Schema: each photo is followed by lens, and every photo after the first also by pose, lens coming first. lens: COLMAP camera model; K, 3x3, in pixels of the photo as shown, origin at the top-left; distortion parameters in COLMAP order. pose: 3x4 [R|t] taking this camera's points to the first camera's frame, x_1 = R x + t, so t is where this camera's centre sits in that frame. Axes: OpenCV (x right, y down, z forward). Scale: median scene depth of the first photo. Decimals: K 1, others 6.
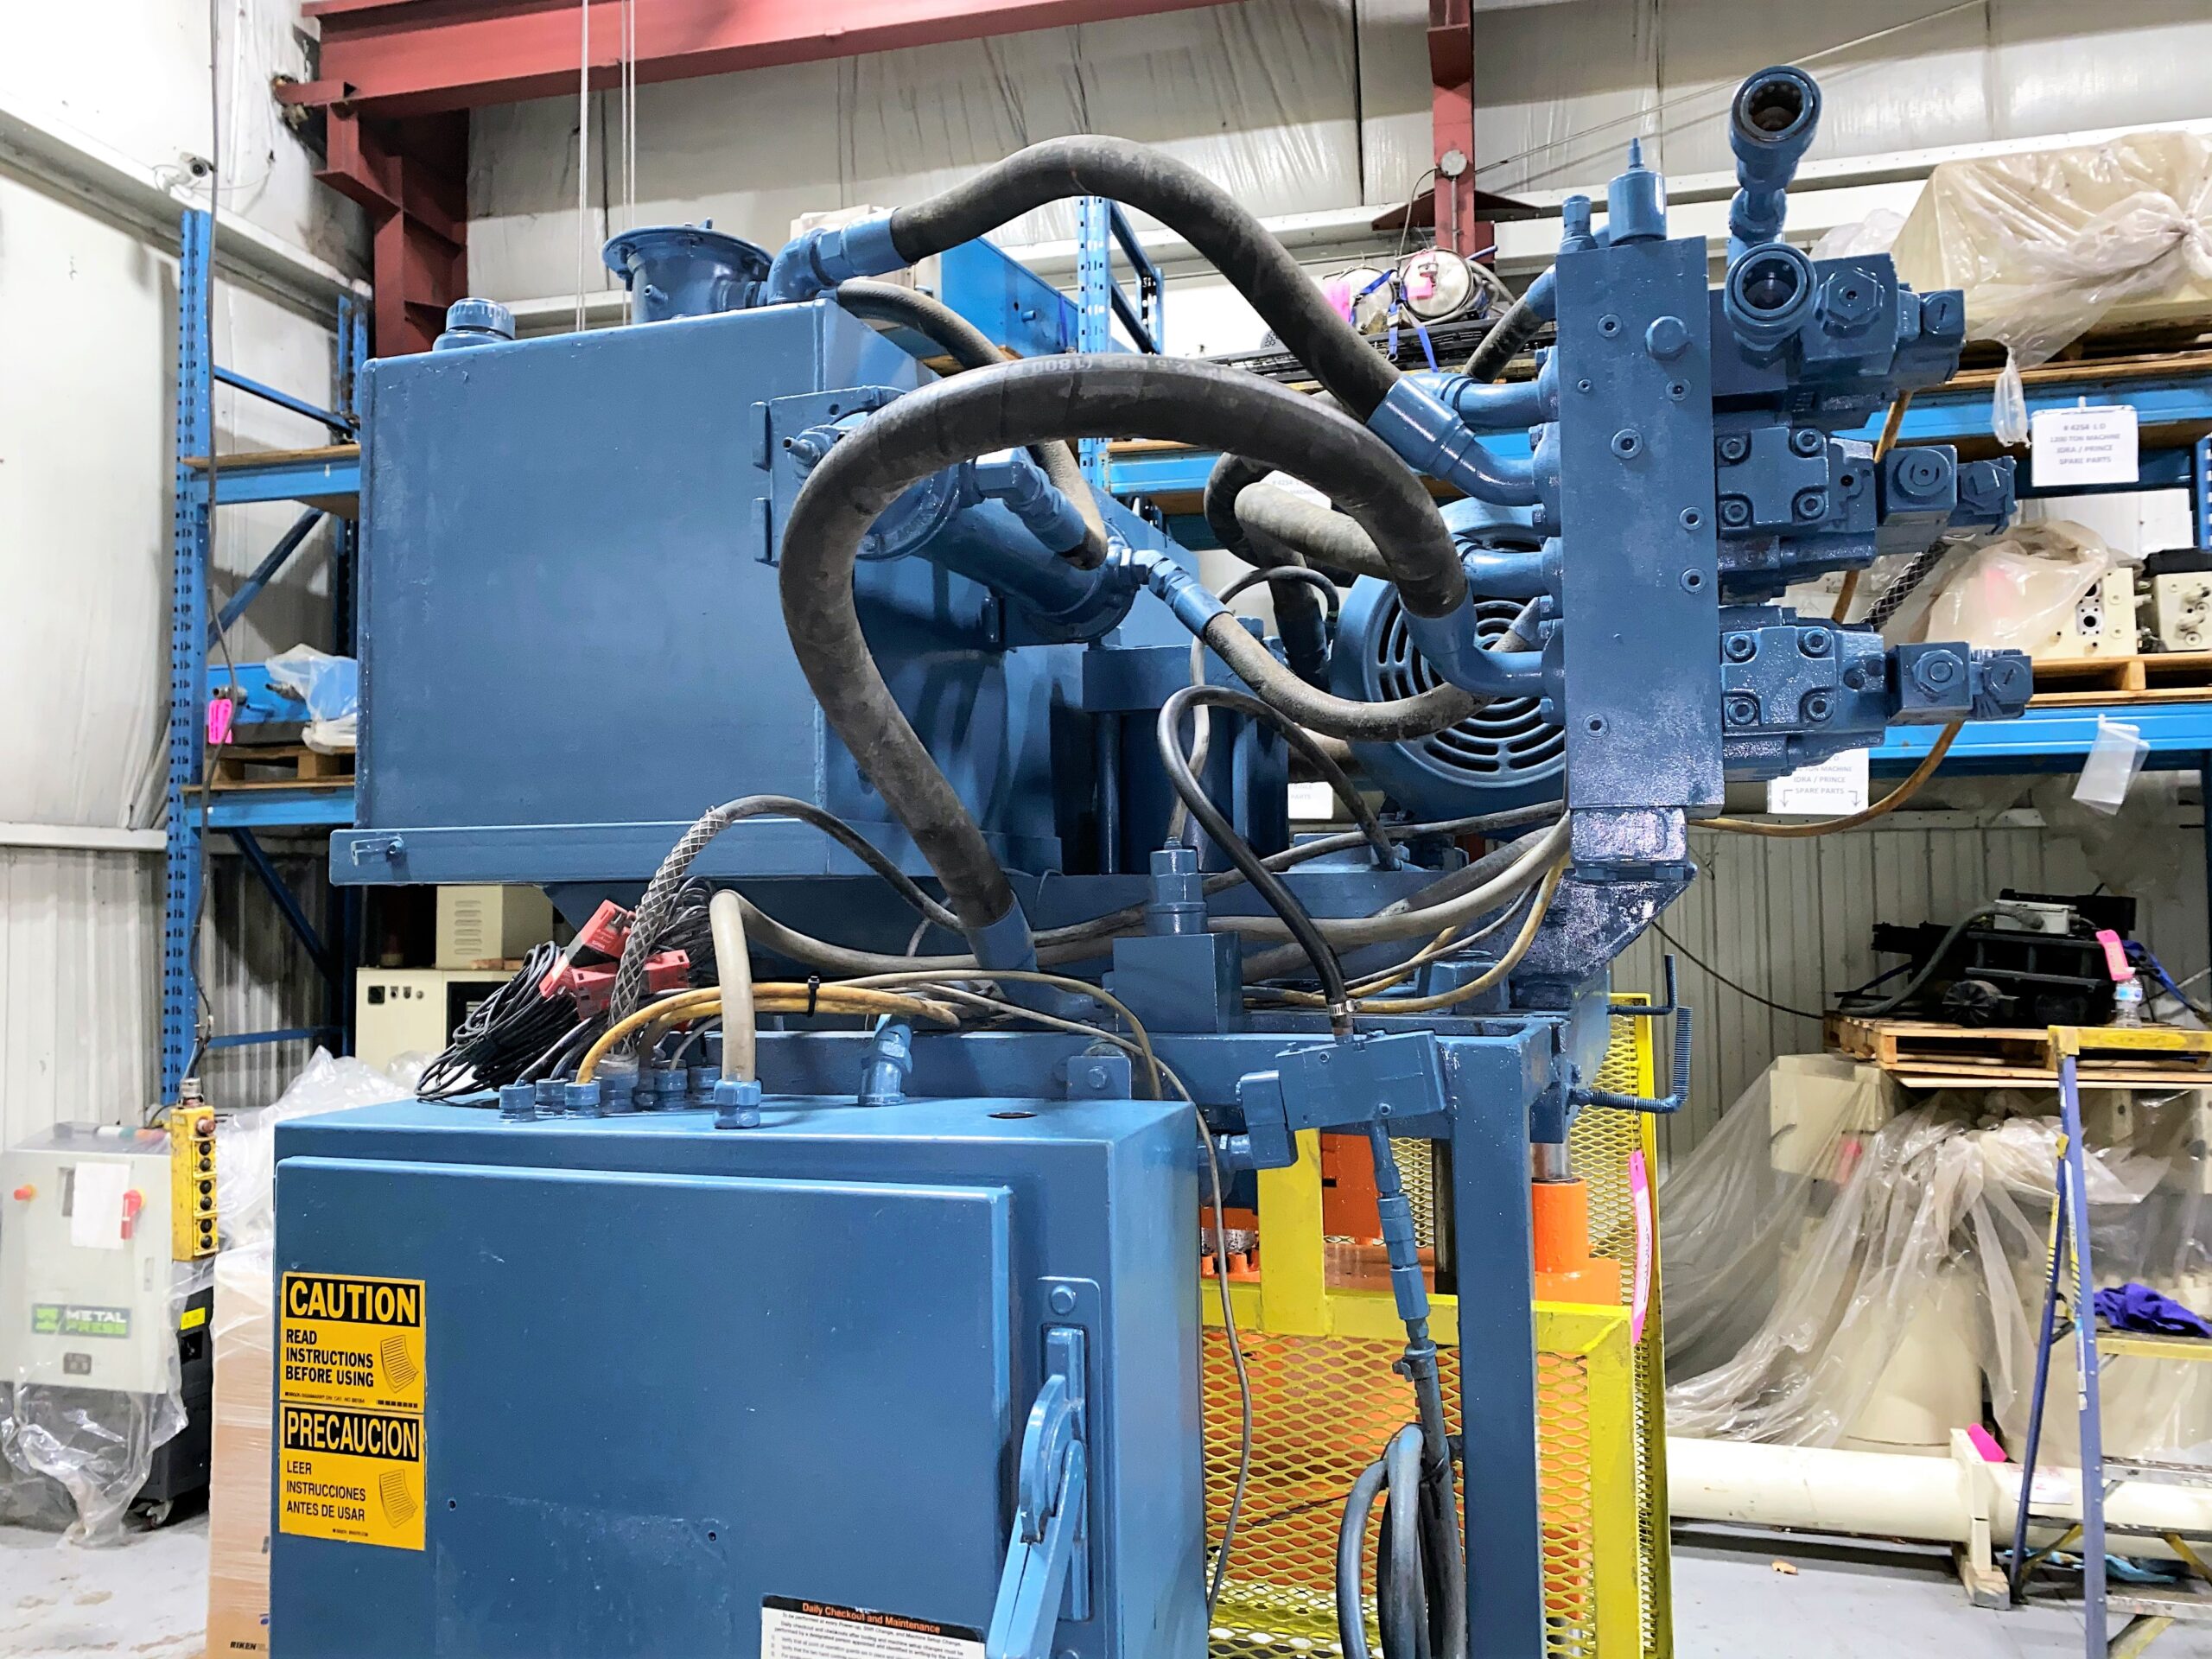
lens RADIAL K [[1687.9, 0, 1106.0], [0, 1687.9, 829.5], [0, 0, 1]] dist [0.016746, -0.009293]
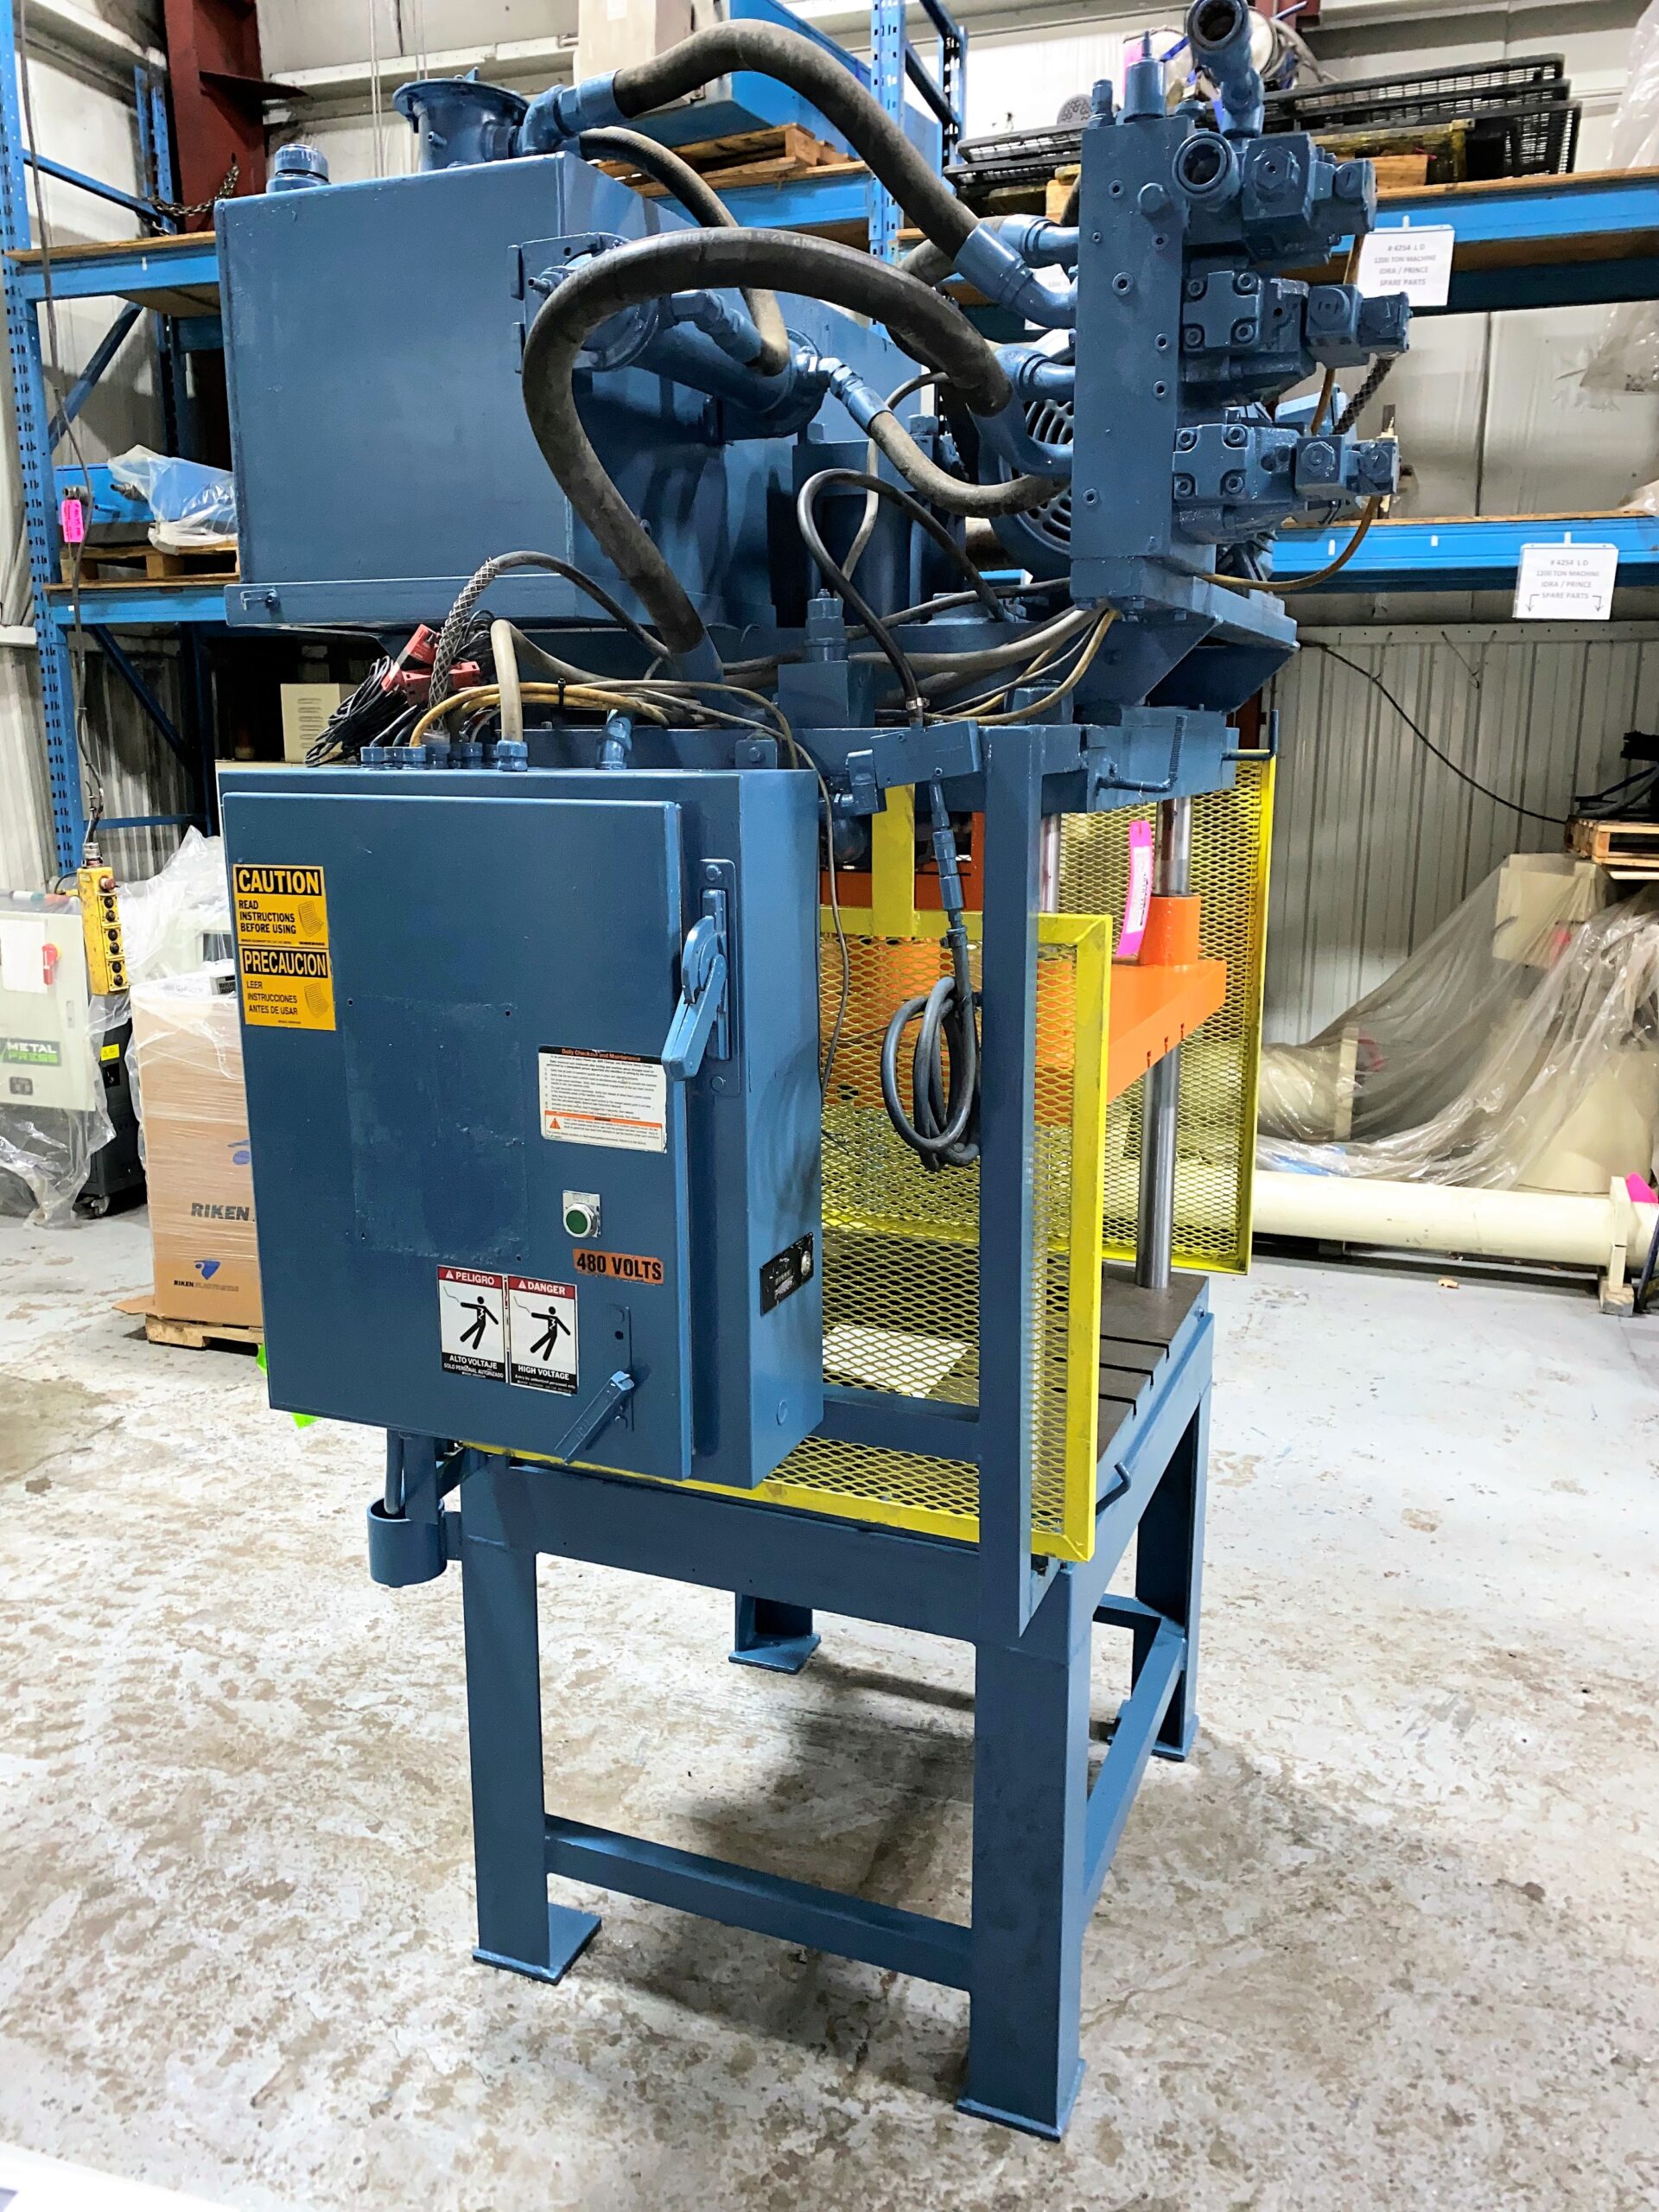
lens RADIAL K [[1681.2, 0, 829.5], [0, 1681.2, 1106.0], [0, 0, 1]] dist [0.010137, 0.004116]
pose [[0.997907, 0.024314, -0.059920, 0.035921], [-0.007930, 0.965638, 0.259768, 0.014579], [0.064177, -0.258749, 0.963810, -0.114601]]
